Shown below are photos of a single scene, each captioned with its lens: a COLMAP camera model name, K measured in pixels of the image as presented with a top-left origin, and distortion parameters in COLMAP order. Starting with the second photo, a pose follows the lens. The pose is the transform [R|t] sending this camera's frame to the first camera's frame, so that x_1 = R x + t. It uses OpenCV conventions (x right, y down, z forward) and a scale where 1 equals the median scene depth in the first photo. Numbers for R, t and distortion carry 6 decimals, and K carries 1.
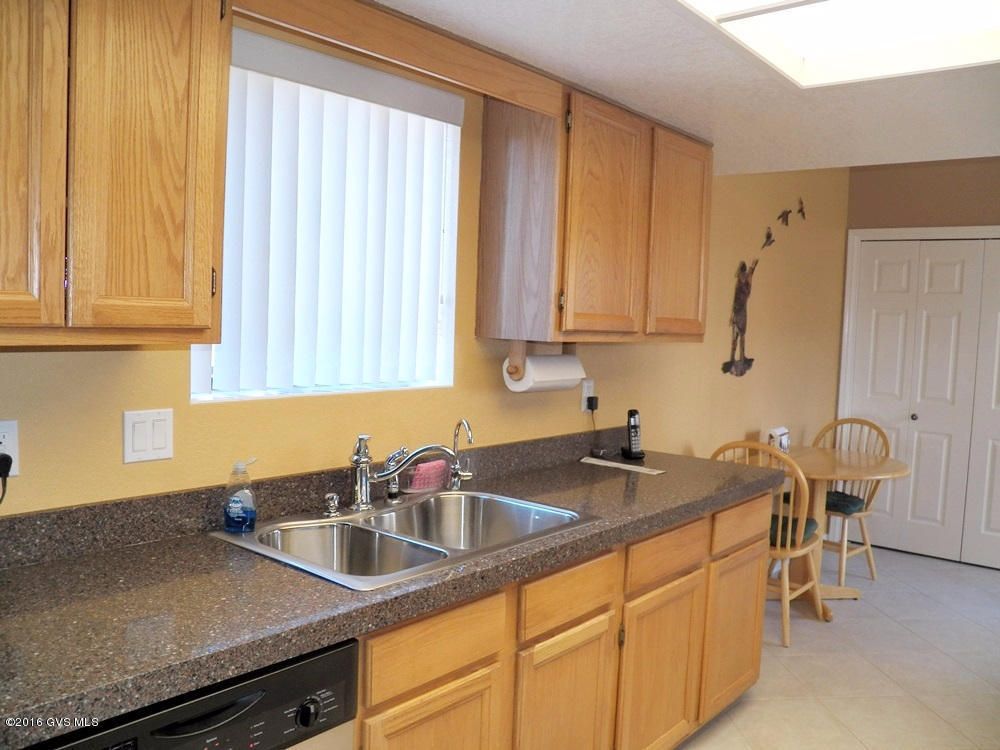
lens RADIAL K [[818.0, 0, 500.0], [0, 818.0, 375.0], [0, 0, 1]] dist [-0.163834, 0.142948]
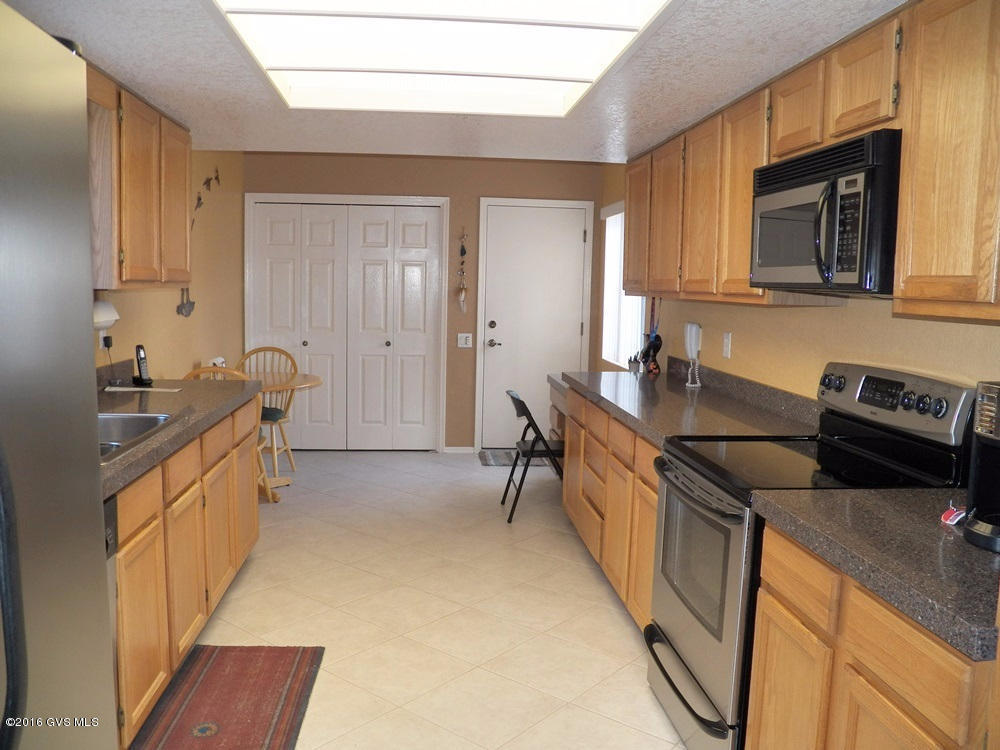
lens RADIAL K [[818.0, 0, 500.0], [0, 818.0, 375.0], [0, 0, 1]] dist [-0.163834, 0.142948]
pose [[0.694628, -0.099996, 0.712385, -0.317761], [0.055086, 0.994778, 0.085922, 0.014830], [-0.717257, -0.020442, 0.696509, -0.222624]]
